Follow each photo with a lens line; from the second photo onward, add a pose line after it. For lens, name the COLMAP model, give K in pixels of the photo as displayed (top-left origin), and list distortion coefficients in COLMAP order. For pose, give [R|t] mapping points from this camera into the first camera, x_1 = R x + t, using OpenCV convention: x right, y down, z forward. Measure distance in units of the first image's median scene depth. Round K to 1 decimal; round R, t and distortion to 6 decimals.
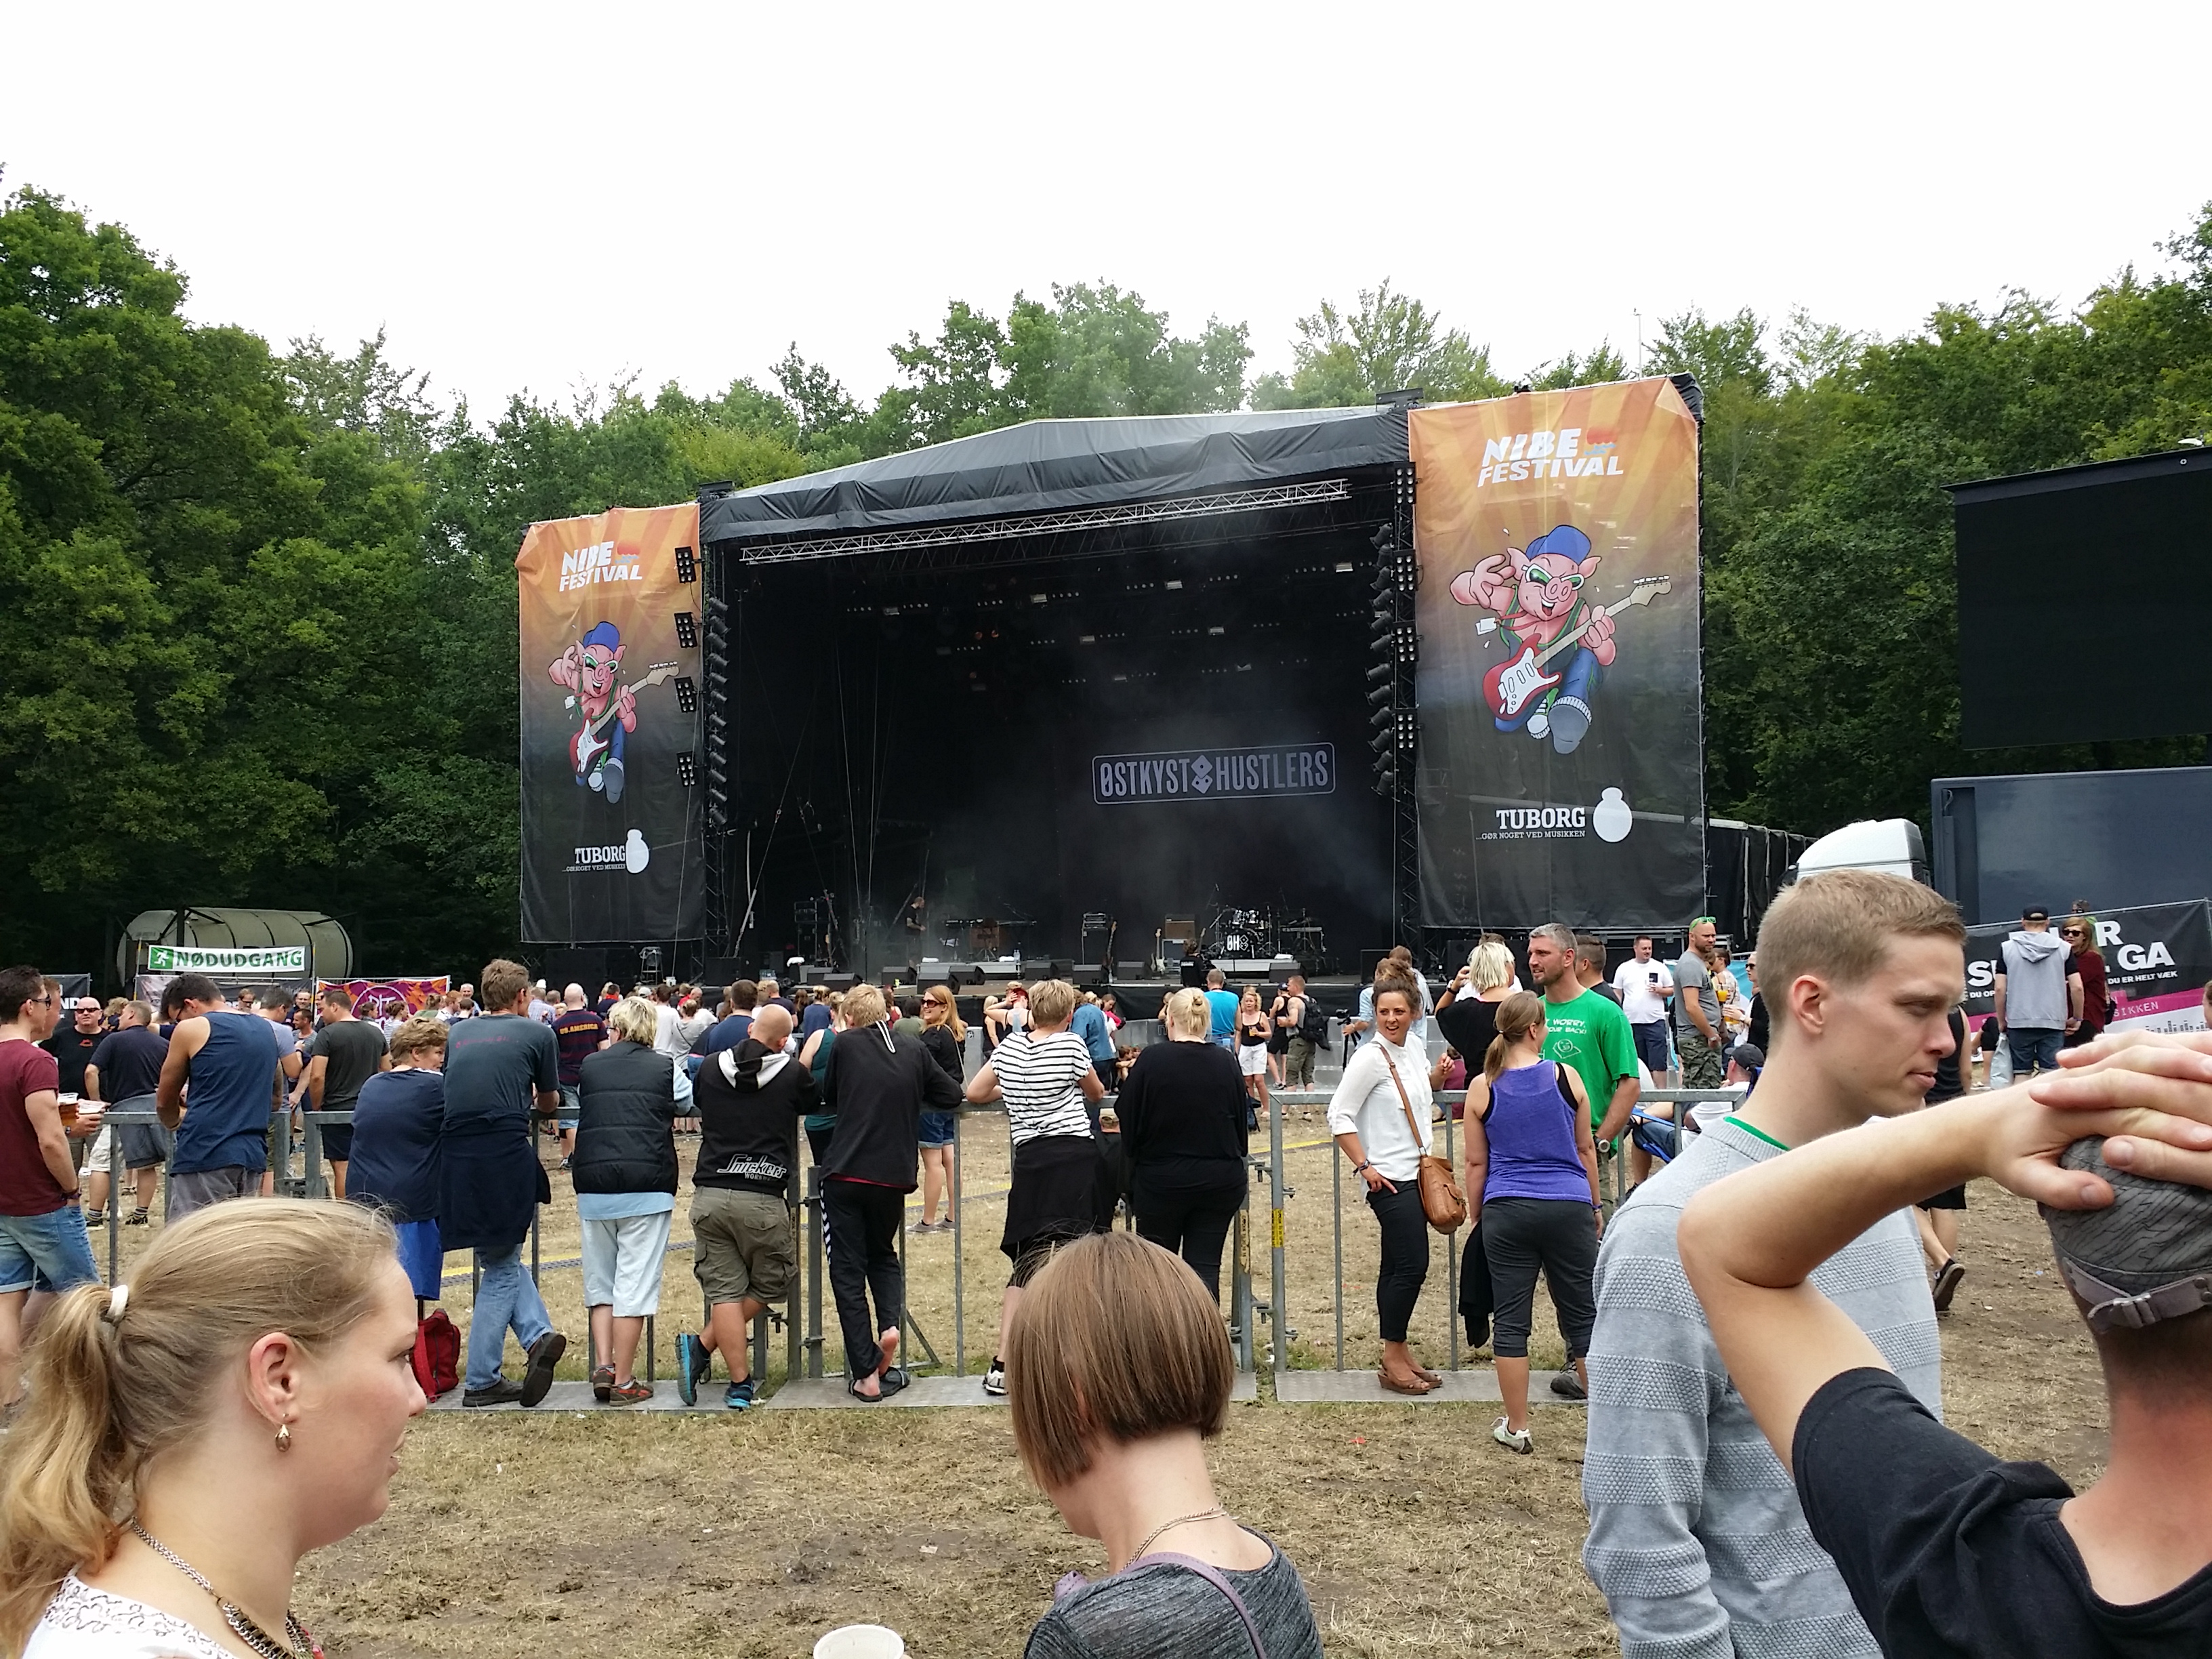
lens RADIAL K [[1995.8, 0, 1106.0], [0, 1995.8, 829.5], [0, 0, 1]] dist [0.002930, 0.546655]
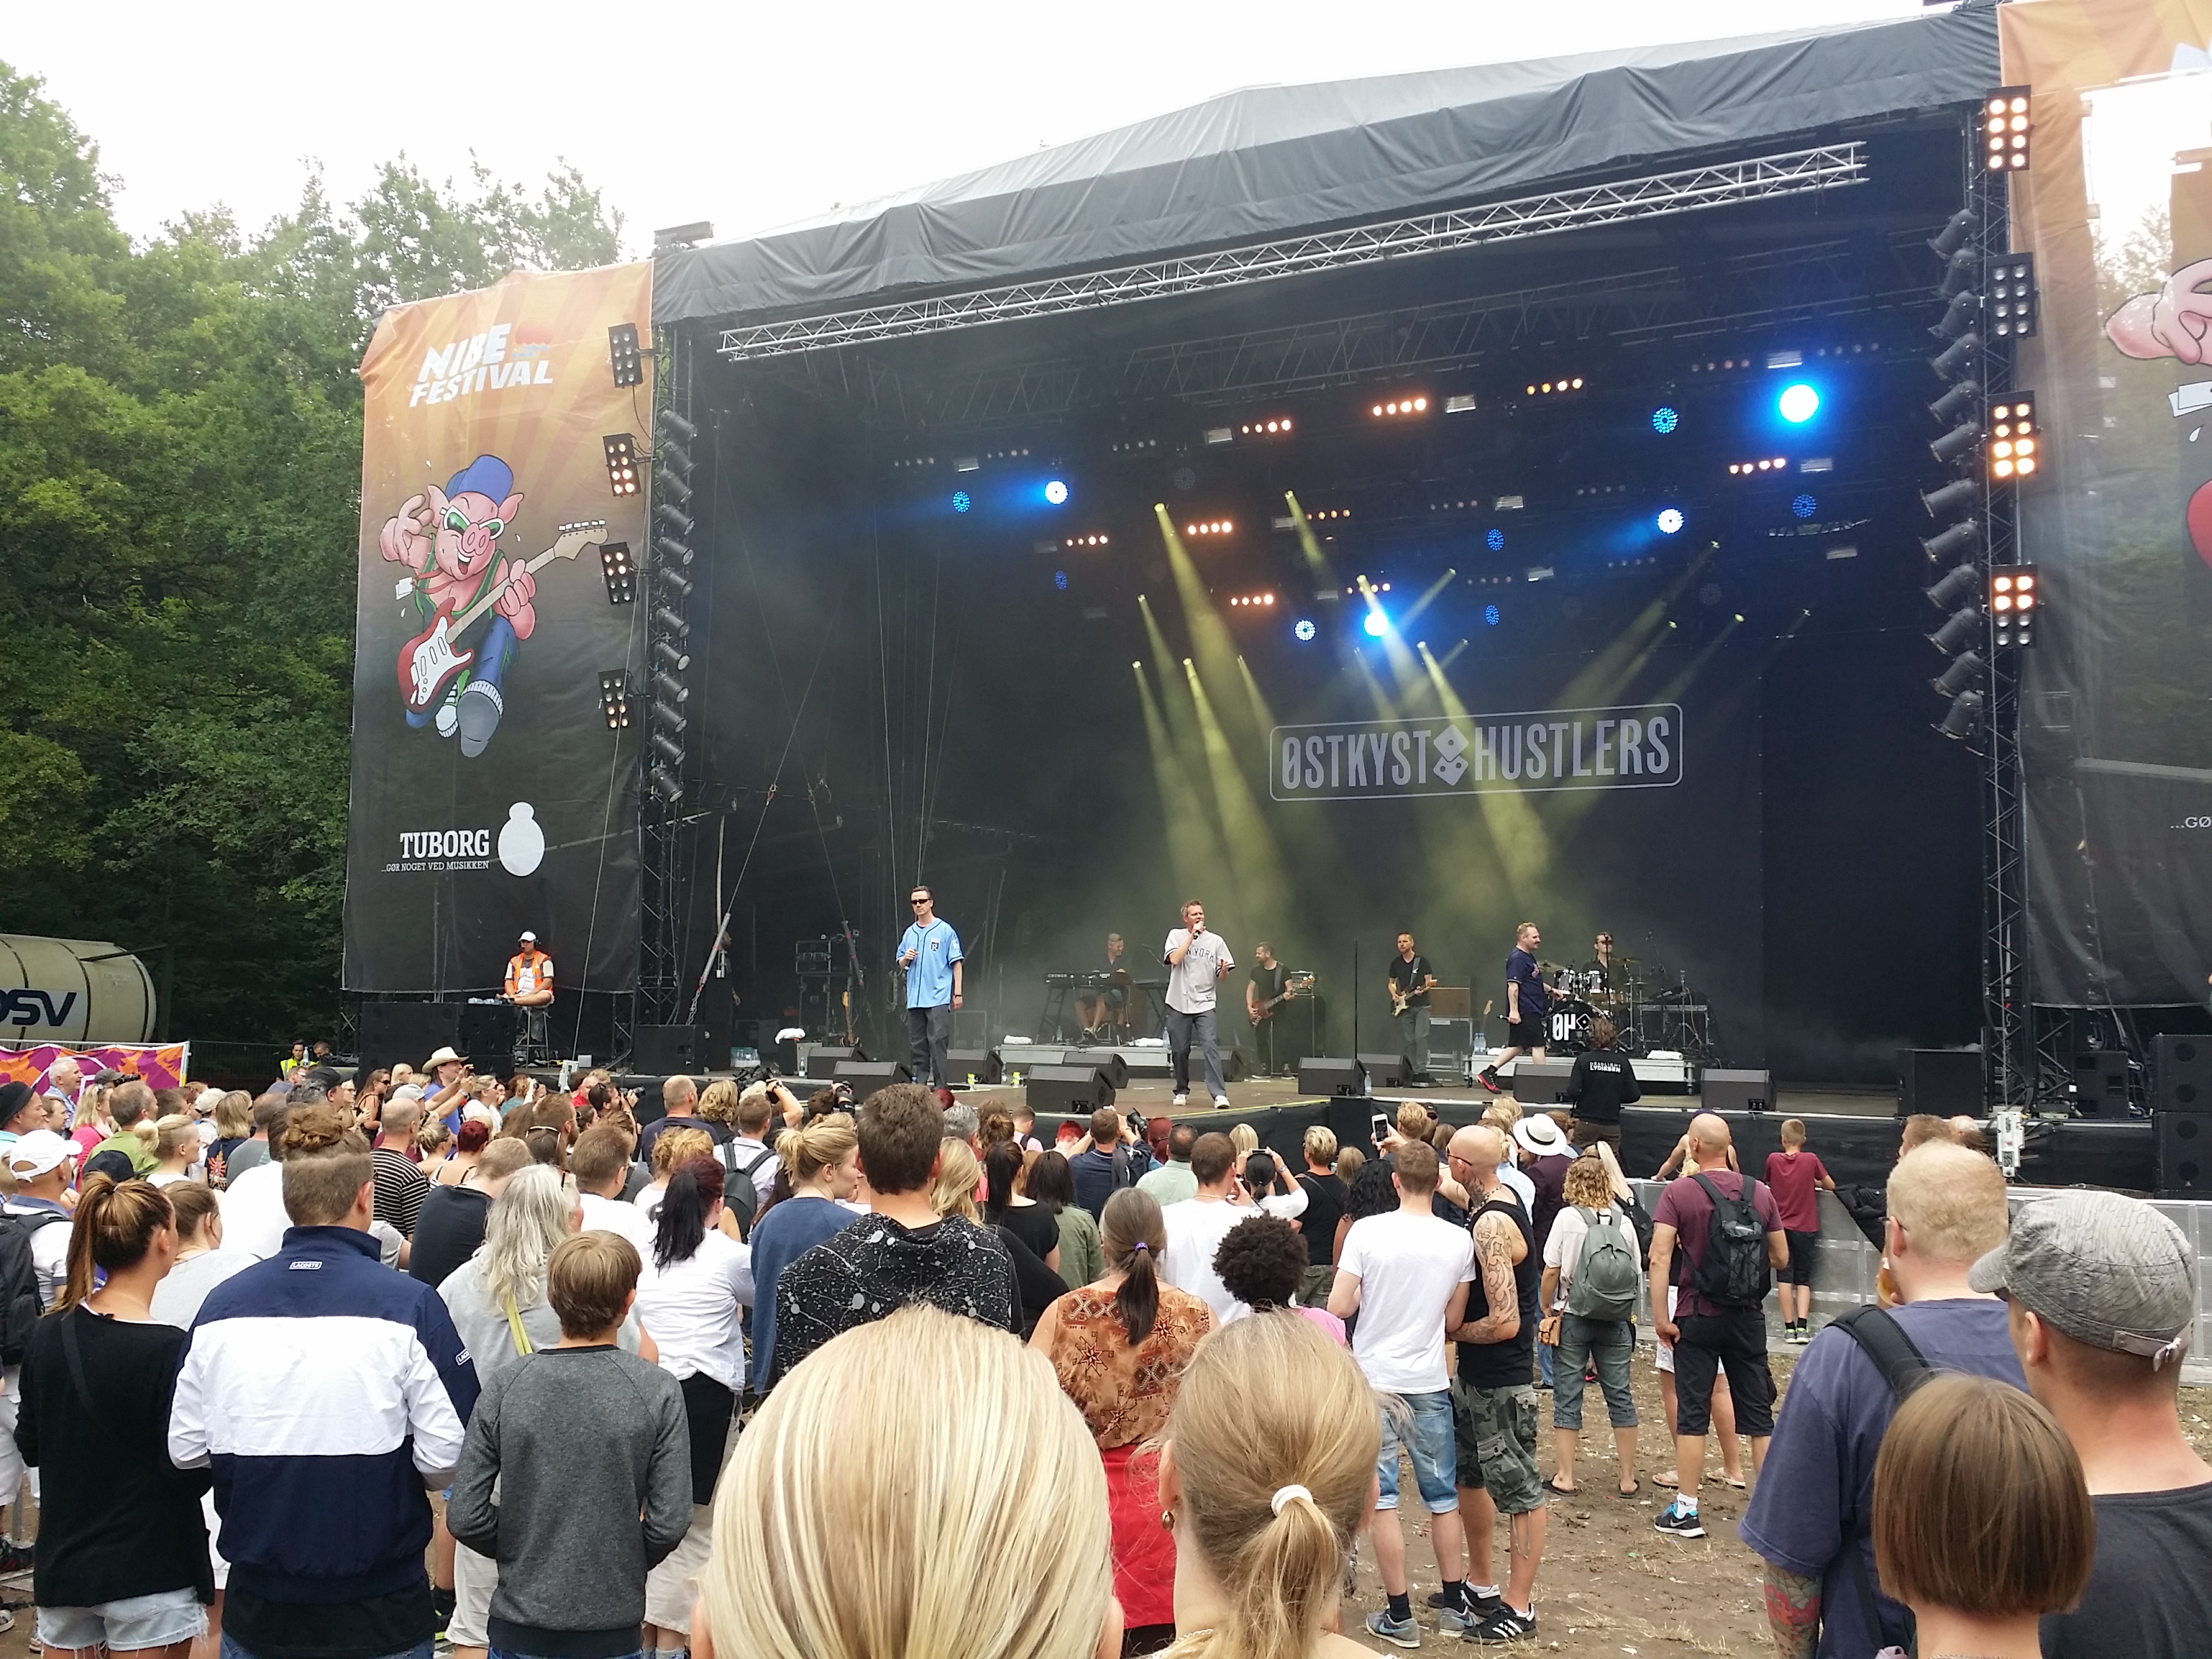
lens RADIAL K [[1983.3, 0, 1106.0], [0, 1983.3, 829.5], [0, 0, 1]] dist [0.087236, 0.005619]
pose [[0.999540, 0.027546, -0.012721, -0.056655], [-0.028047, 0.998760, -0.041121, 0.026892], [0.011573, 0.041459, 0.999073, 0.412108]]
